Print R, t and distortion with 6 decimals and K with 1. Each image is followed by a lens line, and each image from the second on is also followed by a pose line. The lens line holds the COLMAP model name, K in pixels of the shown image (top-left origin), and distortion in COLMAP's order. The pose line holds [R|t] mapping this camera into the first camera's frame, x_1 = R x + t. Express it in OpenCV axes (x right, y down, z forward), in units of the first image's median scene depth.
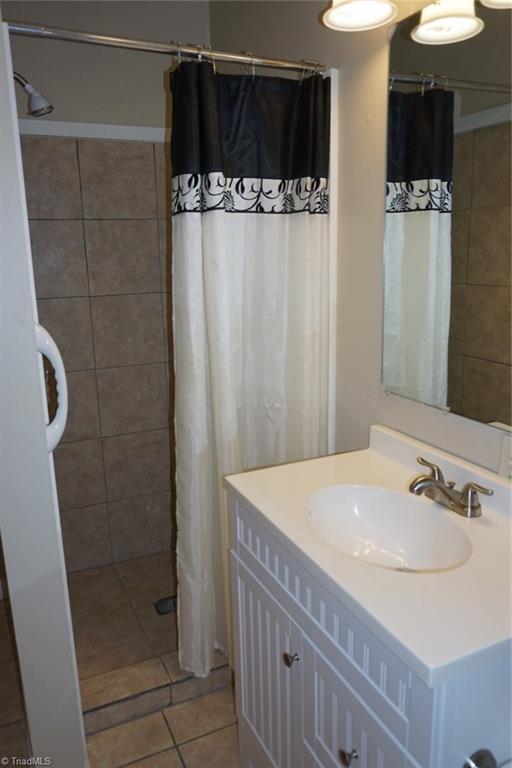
lens RADIAL K [[570.9, 0, 270.3], [0, 570.9, 381.4], [0, 0, 1]] dist [-0.009377, 0.004834]
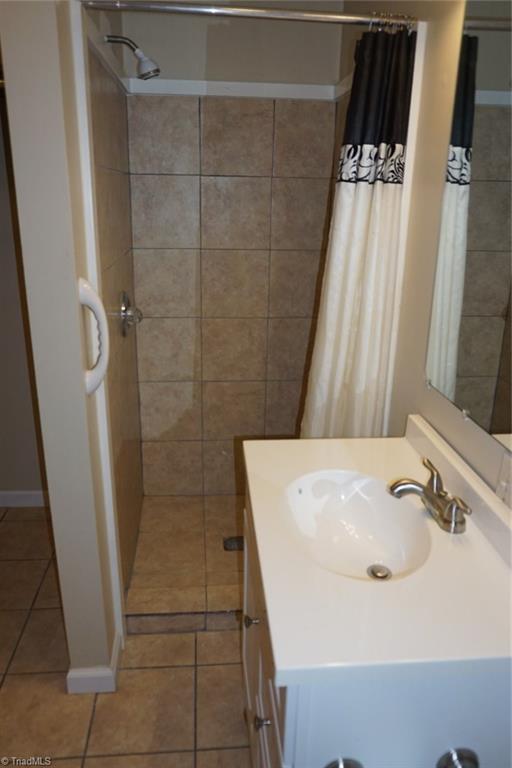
lens RADIAL K [[570.9, 0, 270.3], [0, 570.9, 381.4], [0, 0, 1]] dist [-0.009377, 0.004834]
pose [[0.936643, 0.148535, -0.317233, 0.234149], [-0.118699, 0.986649, 0.111505, -0.051662], [0.329560, -0.066785, 0.941770, 0.029286]]
